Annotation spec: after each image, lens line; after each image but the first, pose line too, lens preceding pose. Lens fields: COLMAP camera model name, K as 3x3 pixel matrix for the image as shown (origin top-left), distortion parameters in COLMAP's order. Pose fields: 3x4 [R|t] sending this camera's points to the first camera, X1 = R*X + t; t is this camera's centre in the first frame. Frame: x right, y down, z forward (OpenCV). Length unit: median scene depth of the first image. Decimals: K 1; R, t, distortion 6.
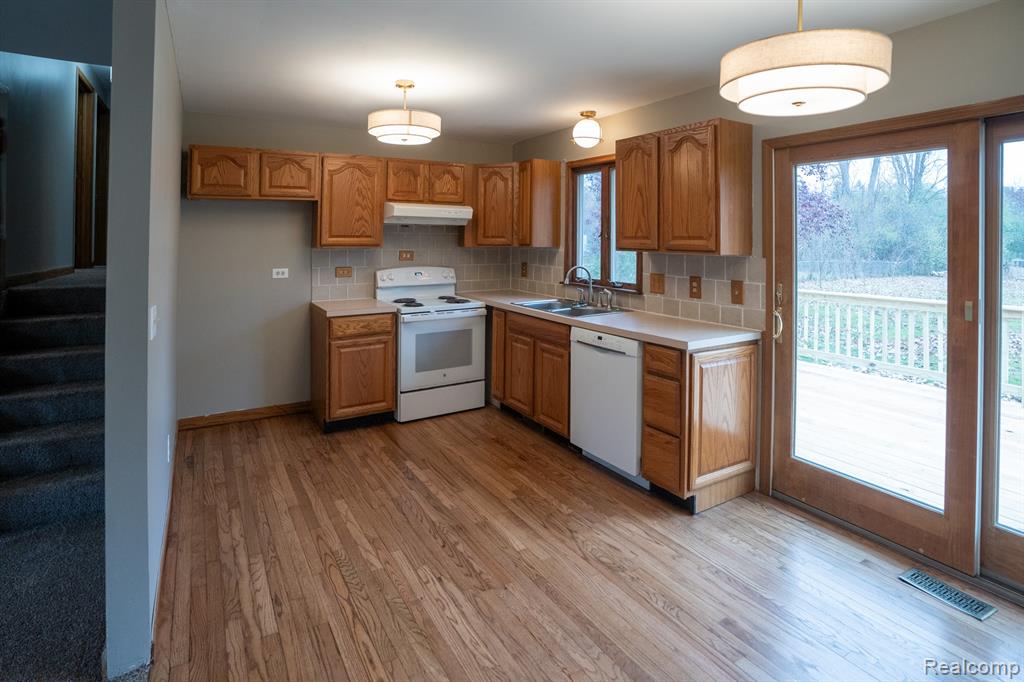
lens RADIAL K [[532.2, 0, 511.2], [0, 532.2, 237.9], [0, 0, 1]] dist [-0.028266, 0.007156]
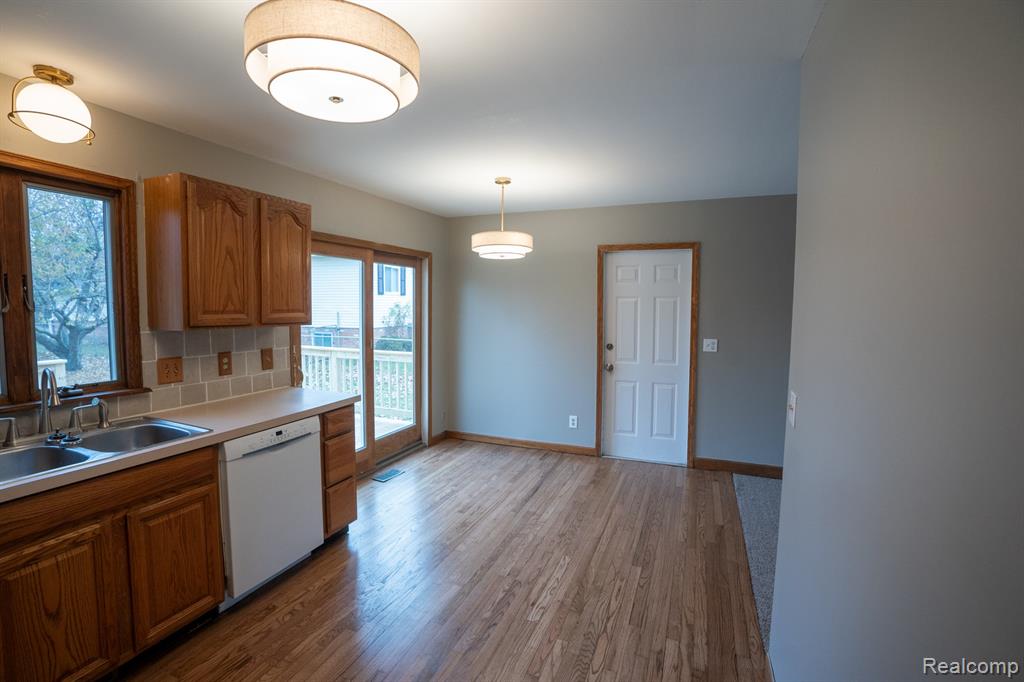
lens RADIAL K [[475.8, 0, 486.6], [0, 475.8, 354.4], [0, 0, 1]] dist [-0.007301, 0.000986]
pose [[-0.567058, -0.099423, 0.817655, -0.598235], [-0.016357, 0.993852, 0.109504, -0.021603], [-0.823516, 0.048721, -0.565198, 1.106709]]
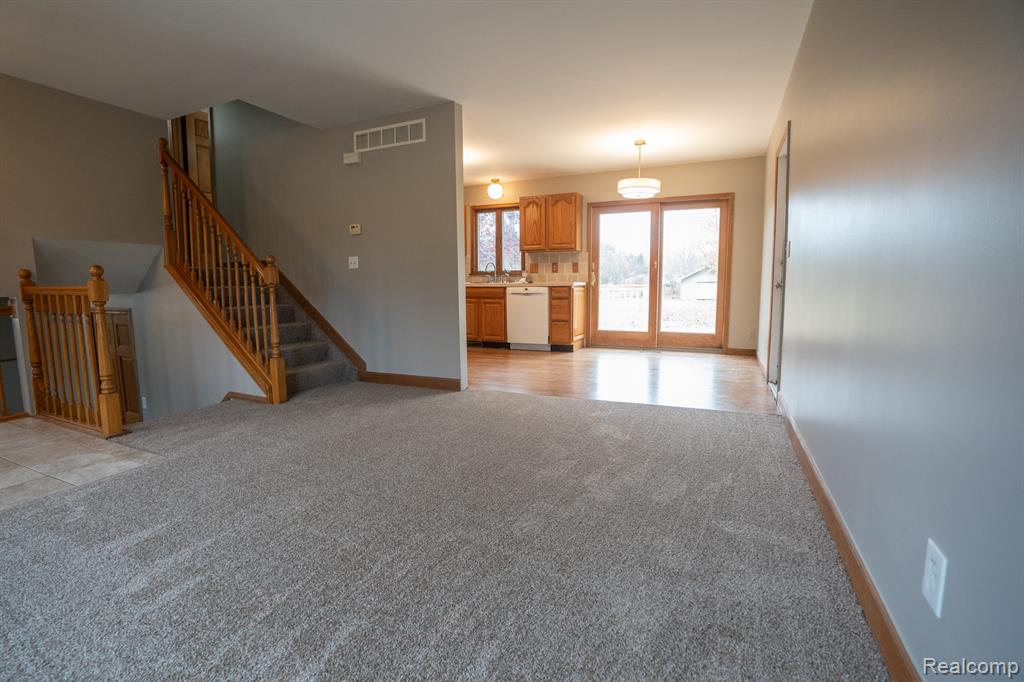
lens RADIAL K [[475.8, 0, 518.4], [0, 475.8, 352.6], [0, 0, 1]] dist [-0.007301, 0.000986]
pose [[0.816970, -0.098873, 0.568141, -0.979674], [0.012115, 0.987918, 0.154505, 0.137135], [-0.576553, -0.119343, 0.808297, -0.598587]]
